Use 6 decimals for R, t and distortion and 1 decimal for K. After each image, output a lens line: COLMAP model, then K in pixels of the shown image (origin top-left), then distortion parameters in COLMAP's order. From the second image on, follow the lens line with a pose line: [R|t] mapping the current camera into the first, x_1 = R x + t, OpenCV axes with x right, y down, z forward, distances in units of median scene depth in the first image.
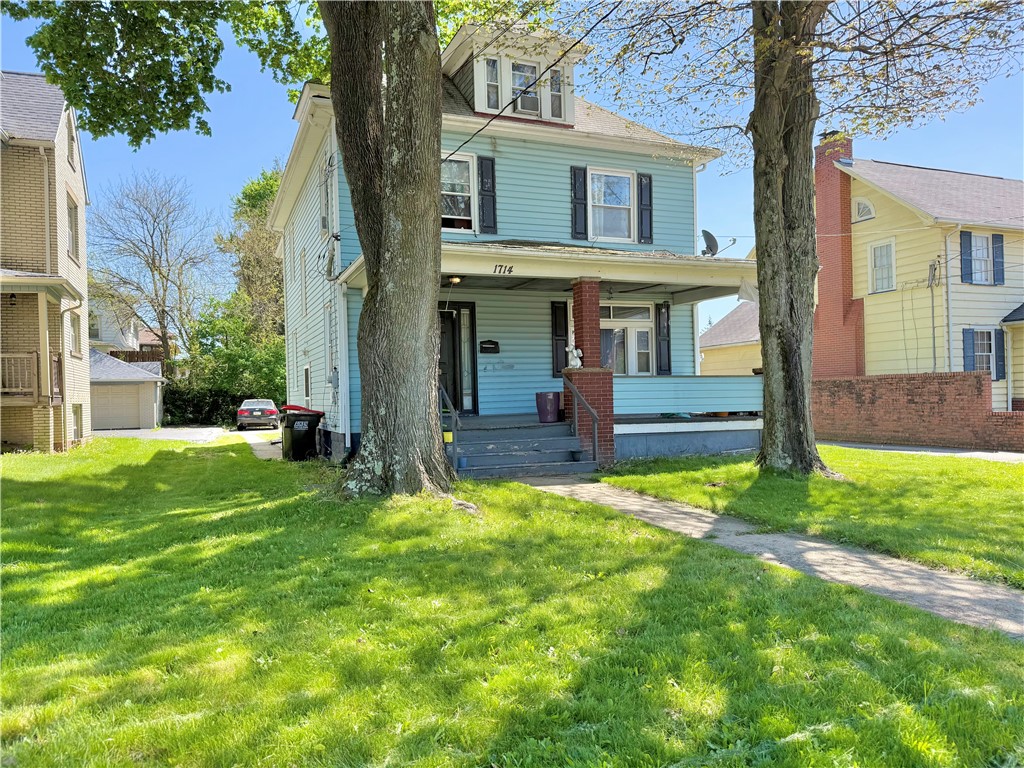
lens RADIAL K [[705.3, 0, 512.9], [0, 705.3, 391.6], [0, 0, 1]] dist [0.101580, -0.130850]
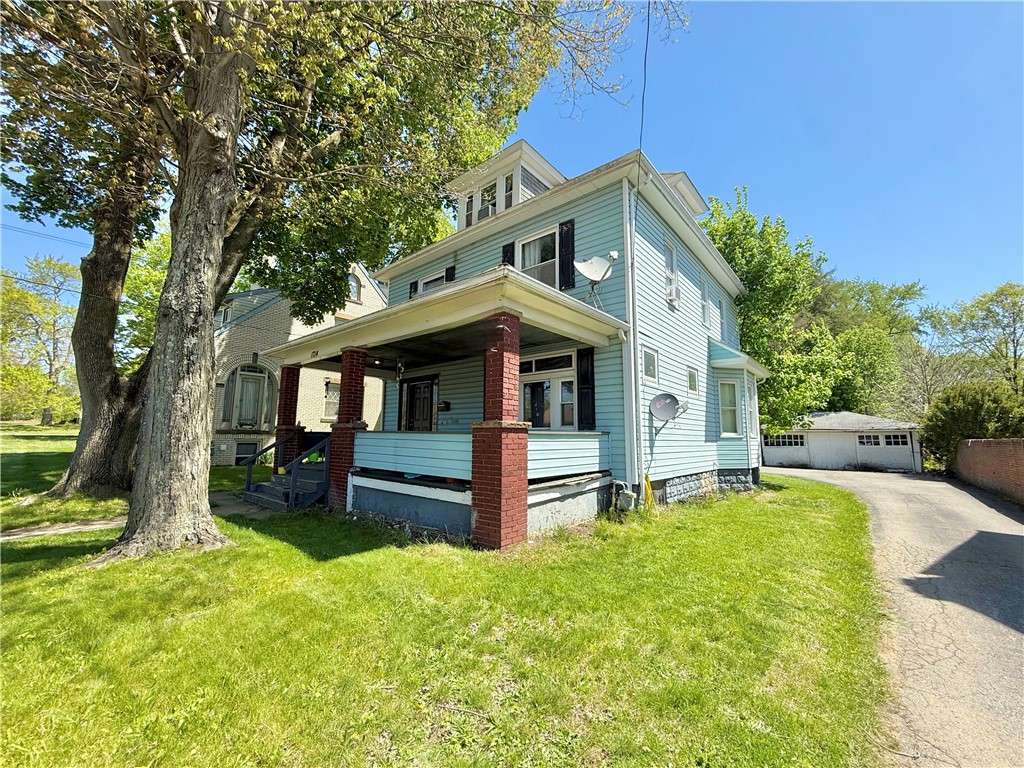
lens RADIAL K [[409.7, 0, 512.0], [0, 409.7, 384.0], [0, 0, 1]] dist [-0.000556, -0.000186]
pose [[0.453899, -0.087593, -0.886737, 0.694380], [-0.017493, 0.994089, -0.107152, -0.025727], [0.890881, 0.064148, 0.449684, 0.770568]]
